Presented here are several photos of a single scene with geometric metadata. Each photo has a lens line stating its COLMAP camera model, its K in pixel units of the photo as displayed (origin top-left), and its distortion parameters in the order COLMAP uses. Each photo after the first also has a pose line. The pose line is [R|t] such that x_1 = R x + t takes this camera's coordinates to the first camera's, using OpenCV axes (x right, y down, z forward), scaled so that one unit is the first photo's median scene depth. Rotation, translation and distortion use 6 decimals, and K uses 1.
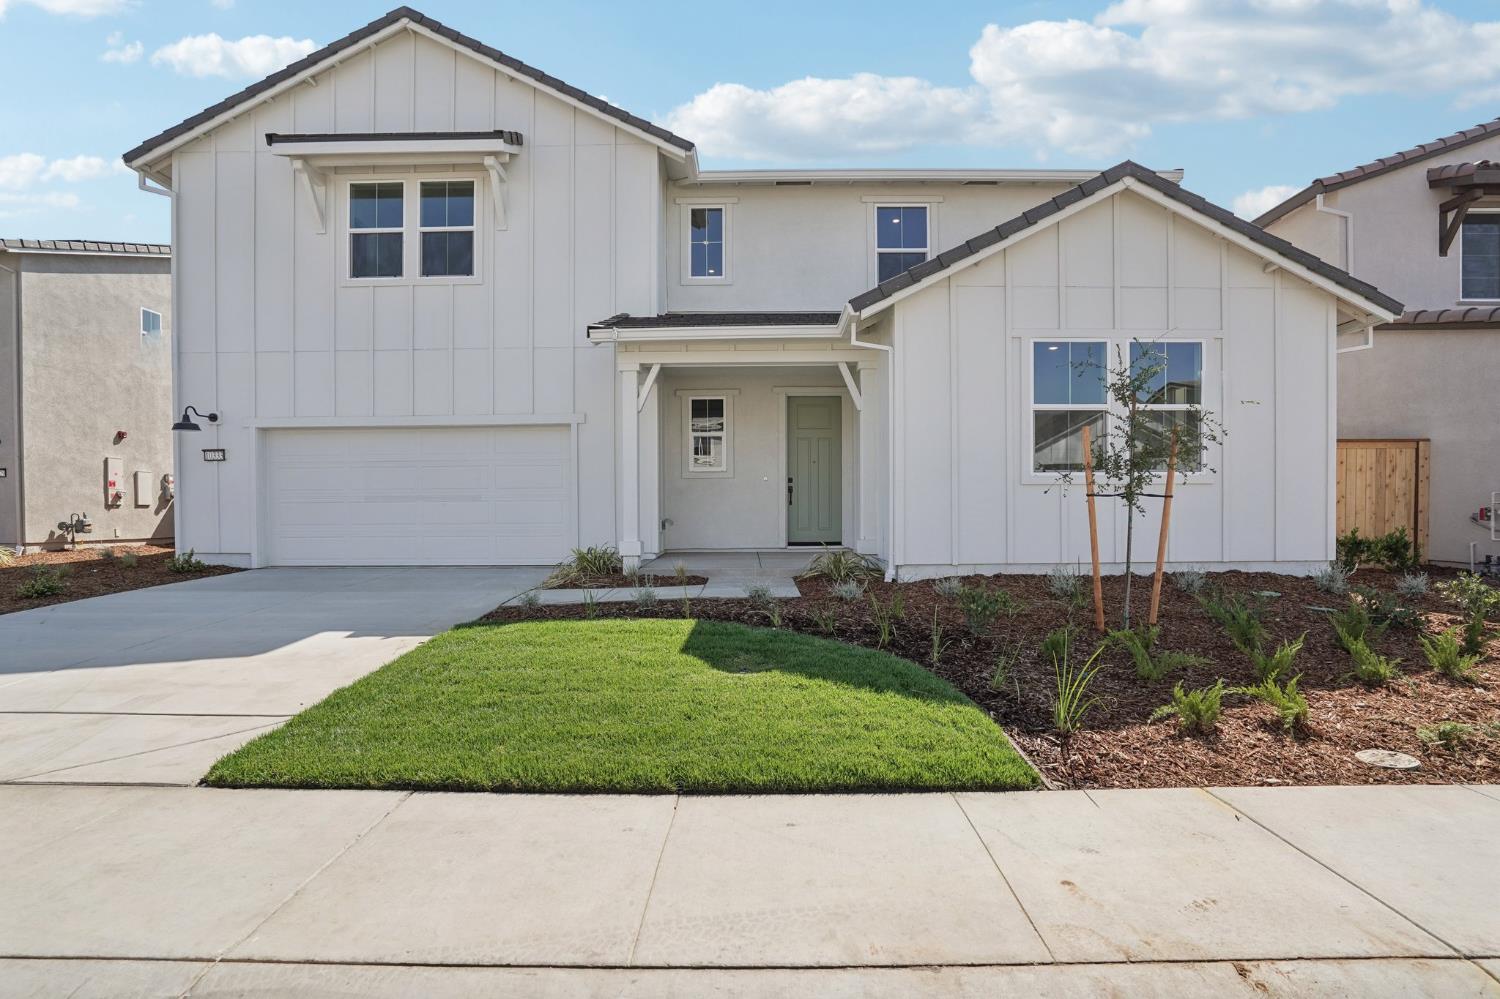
lens RADIAL K [[684.1, 0, 750.2], [0, 684.1, 521.4], [0, 0, 1]] dist [-0.024654, 0.010649]
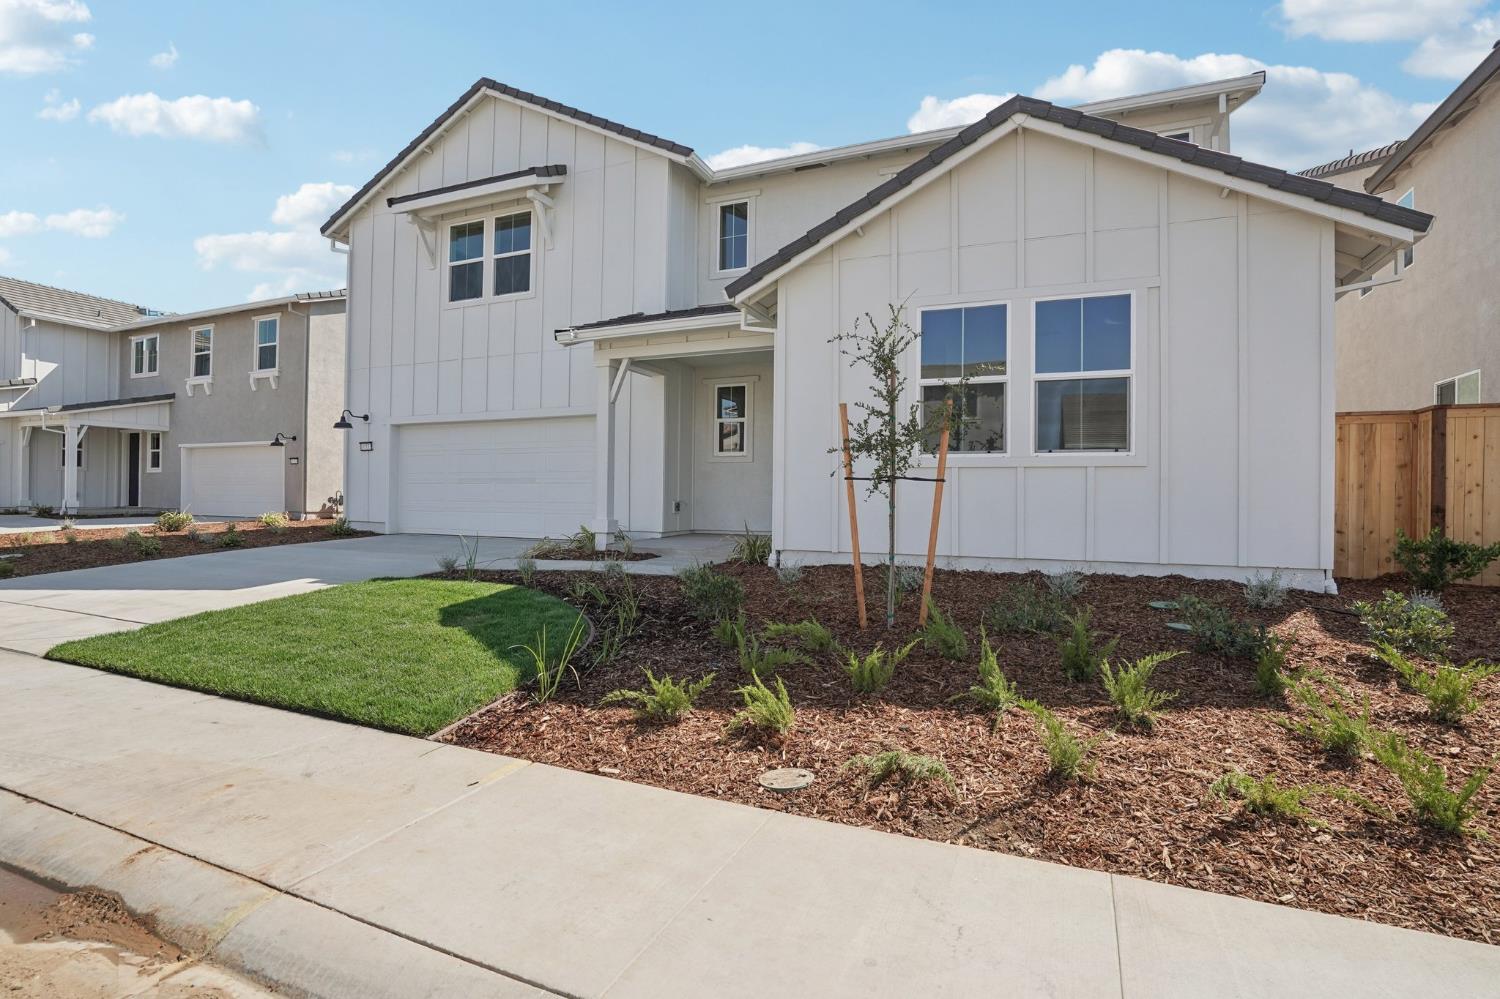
lens RADIAL K [[694.8, 0, 748.5], [0, 694.8, 486.8], [0, 0, 1]] dist [-0.009357, 0.000187]
pose [[0.926900, 0.008339, -0.375216, 0.401211], [-0.019232, 0.999495, -0.025297, -0.000704], [0.374815, 0.030664, 0.926592, 0.042443]]
